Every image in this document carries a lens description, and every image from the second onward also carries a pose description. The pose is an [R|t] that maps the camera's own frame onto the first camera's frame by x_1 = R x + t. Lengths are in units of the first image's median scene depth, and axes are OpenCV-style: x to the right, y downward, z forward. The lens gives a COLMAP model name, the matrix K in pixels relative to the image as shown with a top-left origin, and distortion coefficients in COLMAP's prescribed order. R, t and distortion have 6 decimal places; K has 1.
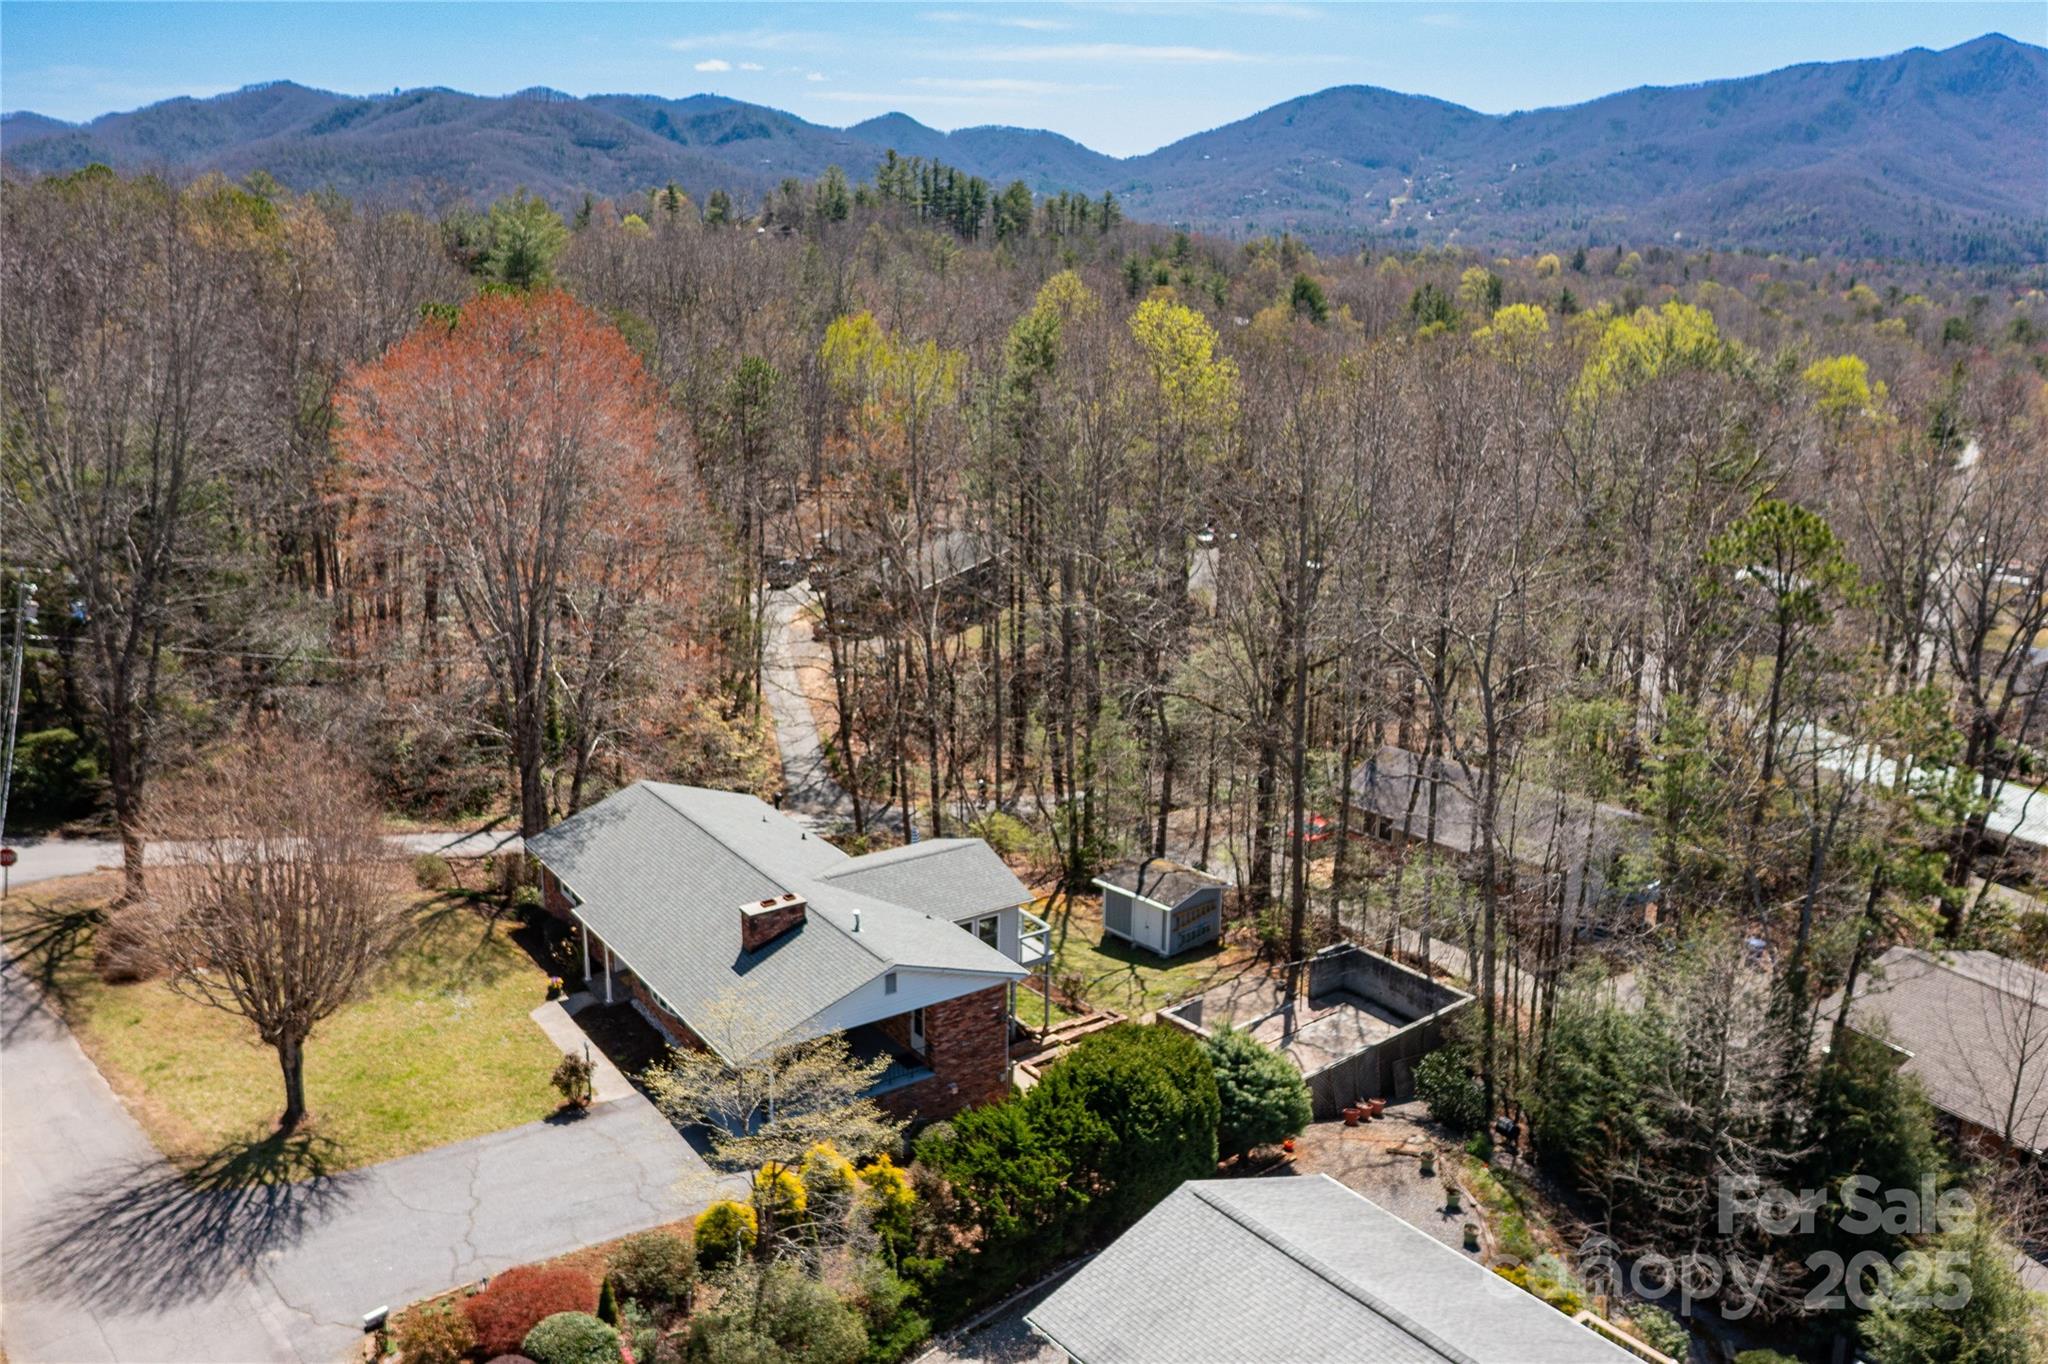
lens RADIAL K [[1667.1, 0, 1024.0], [0, 1667.1, 682.0], [0, 0, 1]] dist [-0.011749, 0.014355]
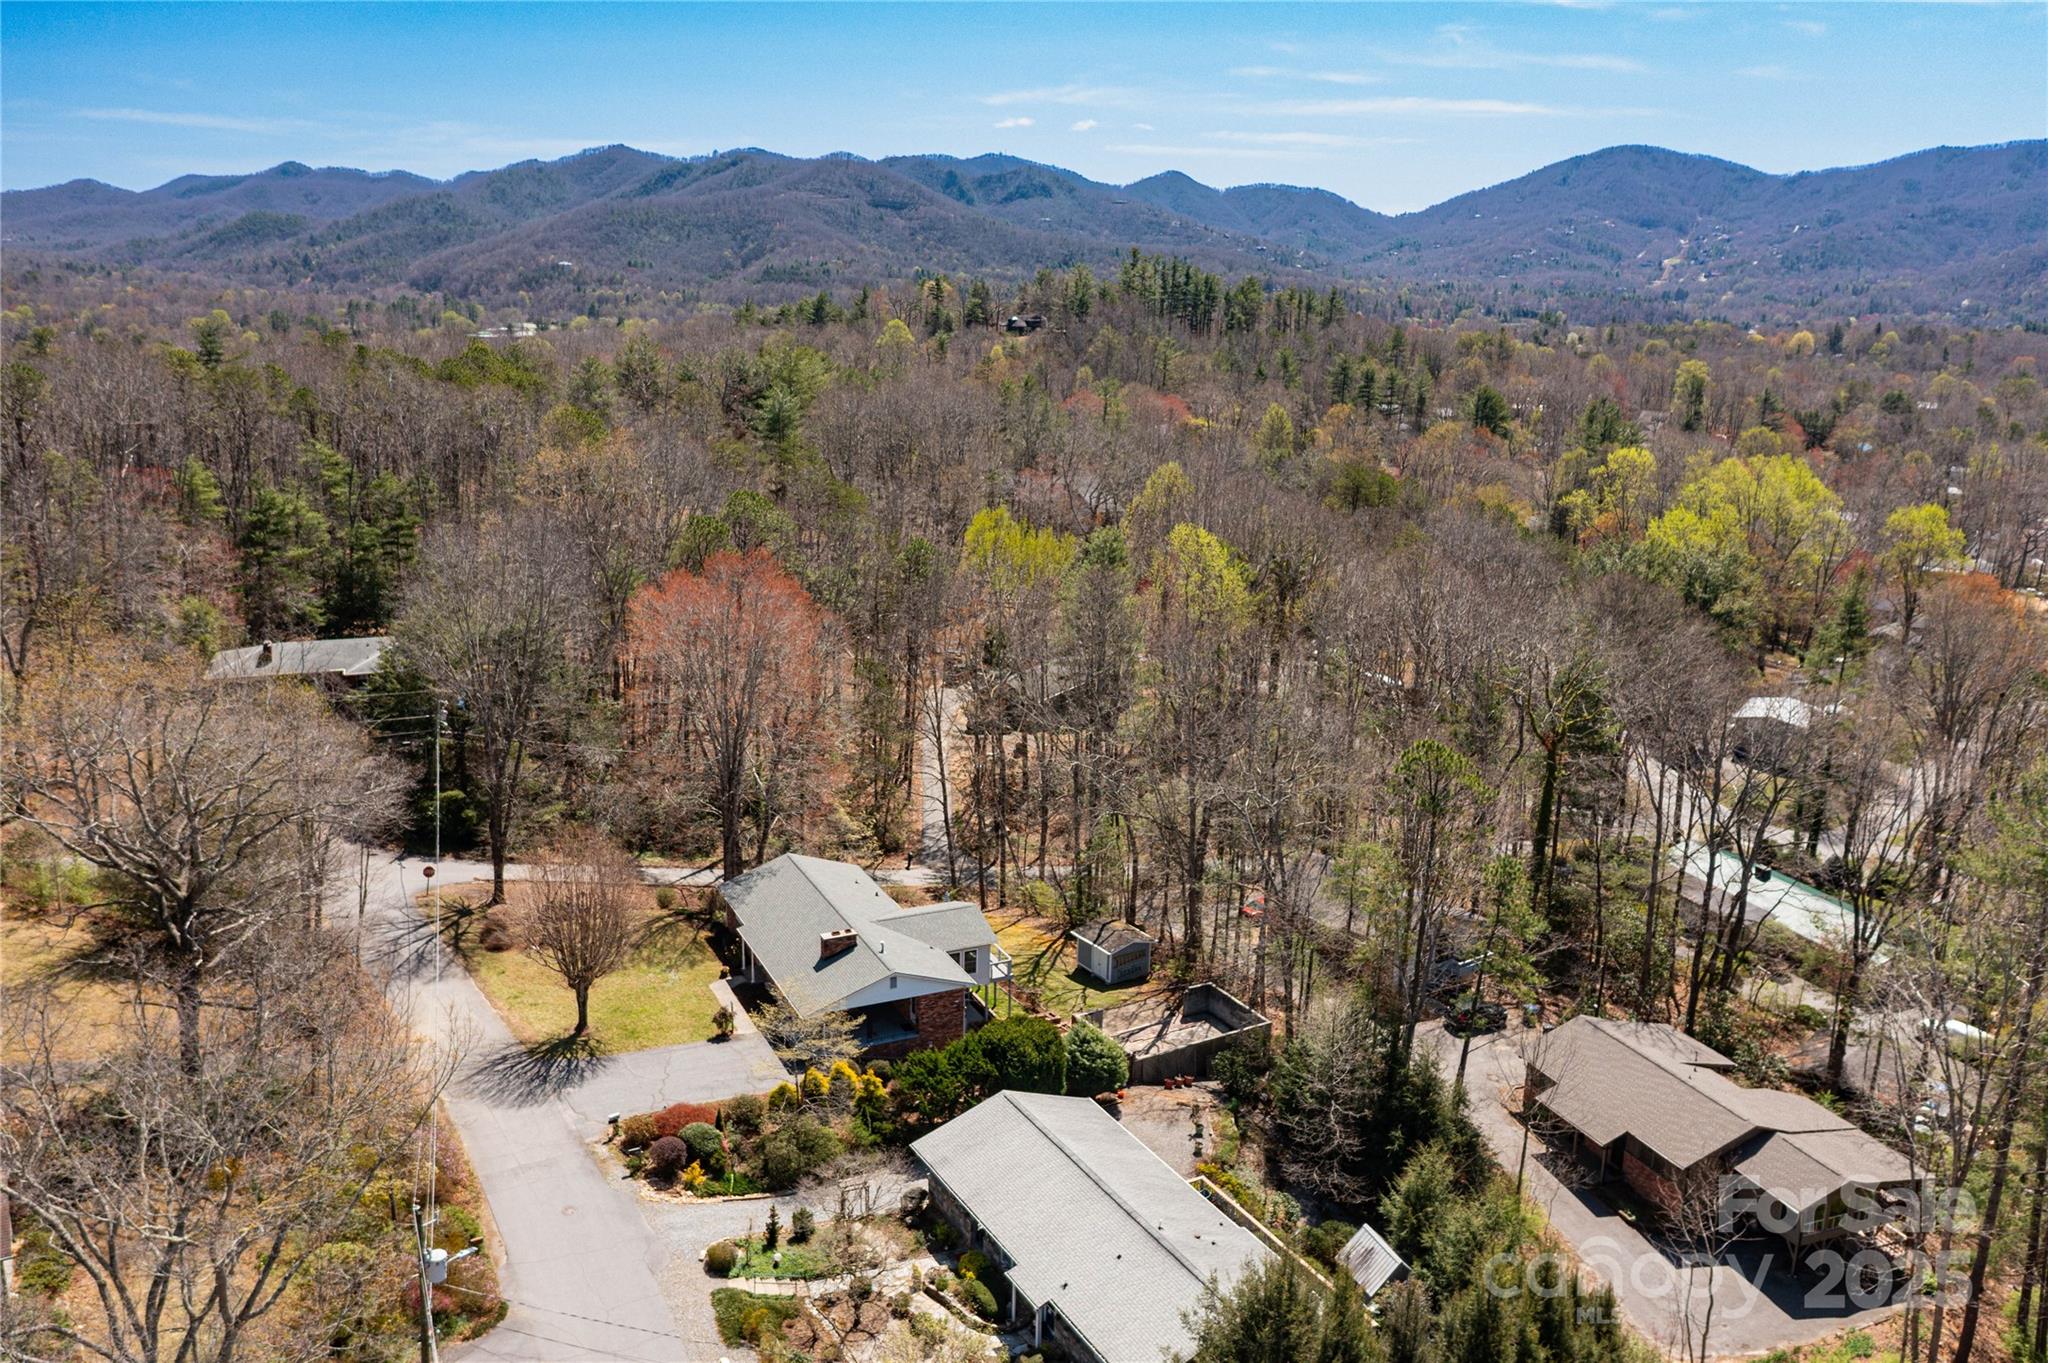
lens RADIAL K [[1631.4, 0, 1024.0], [0, 1631.4, 681.5], [0, 0, 1]] dist [-0.007670, -0.003222]
pose [[0.986456, 0.049155, -0.156485, 0.230815], [-0.052208, 0.998516, -0.015463, -0.091680], [0.155492, 0.023423, 0.987559, -0.536052]]
